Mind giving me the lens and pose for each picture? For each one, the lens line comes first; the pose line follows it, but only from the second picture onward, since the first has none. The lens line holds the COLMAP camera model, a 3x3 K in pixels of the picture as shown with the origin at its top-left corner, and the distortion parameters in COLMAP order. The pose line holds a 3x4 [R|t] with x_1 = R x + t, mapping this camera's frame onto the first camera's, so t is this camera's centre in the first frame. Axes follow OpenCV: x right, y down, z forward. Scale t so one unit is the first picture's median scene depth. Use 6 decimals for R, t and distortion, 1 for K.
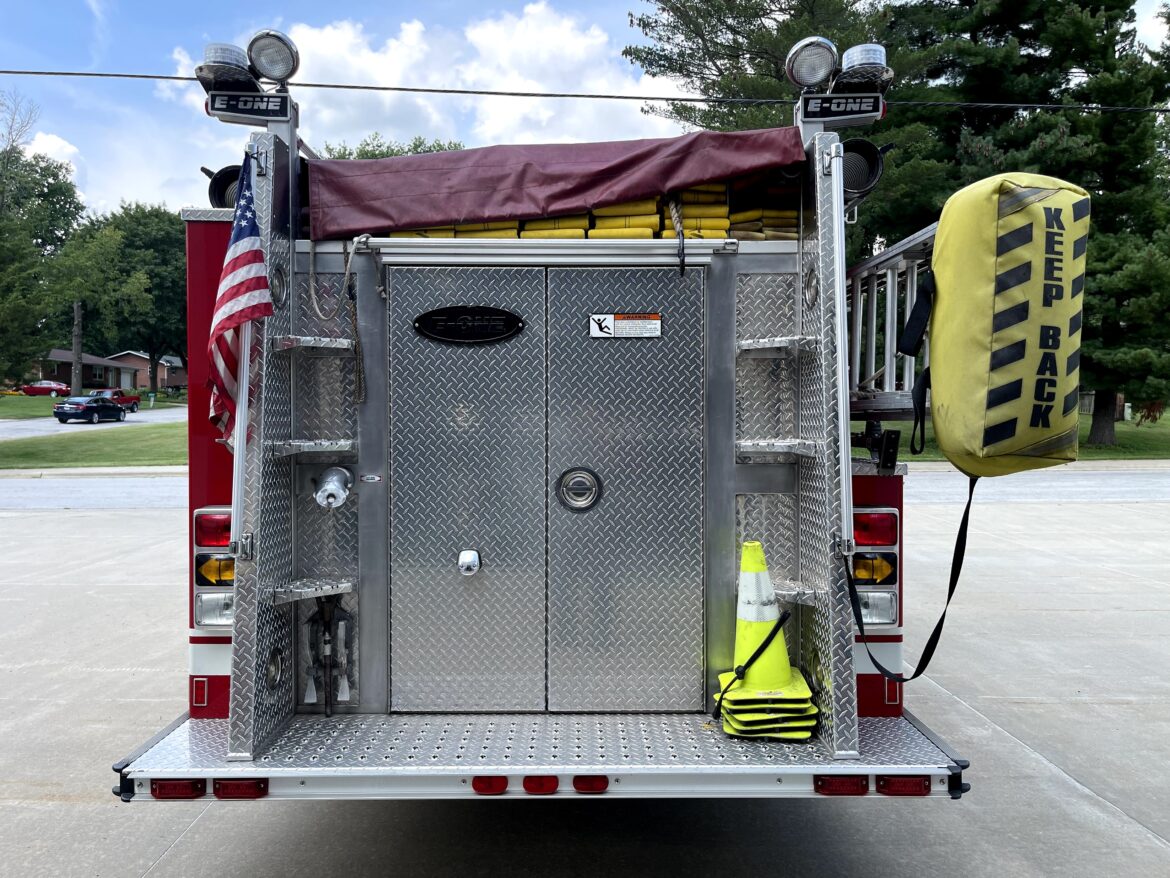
lens RADIAL K [[905.6, 0, 580.6], [0, 905.6, 438.7], [0, 0, 1]] dist [0.056656, -0.072459]
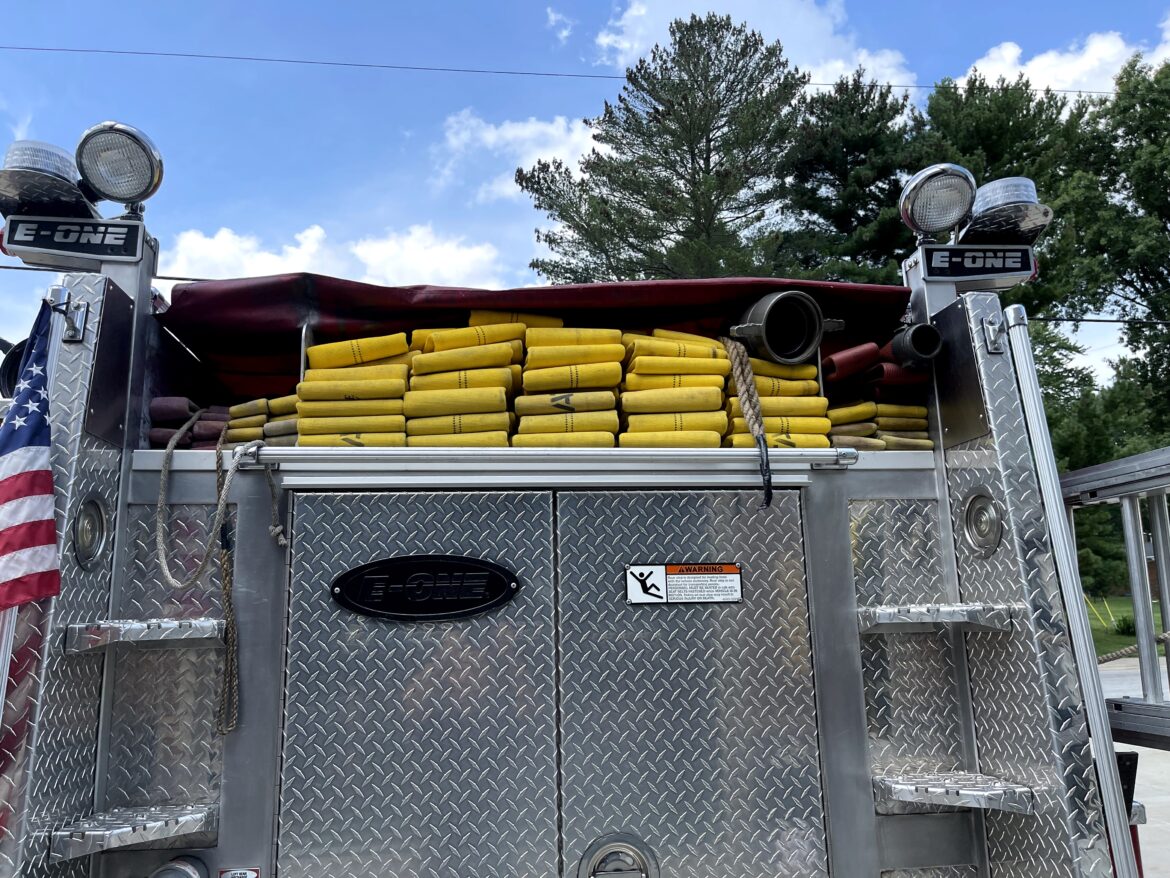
lens RADIAL K [[905.6, 0, 585.7], [0, 905.6, 433.7], [0, 0, 1]] dist [0.056656, -0.072459]
pose [[0.993233, 0.001665, 0.116128, -0.089110], [0.024144, 0.975093, -0.220480, -0.089819], [-0.113603, 0.221791, 0.968454, 0.386818]]
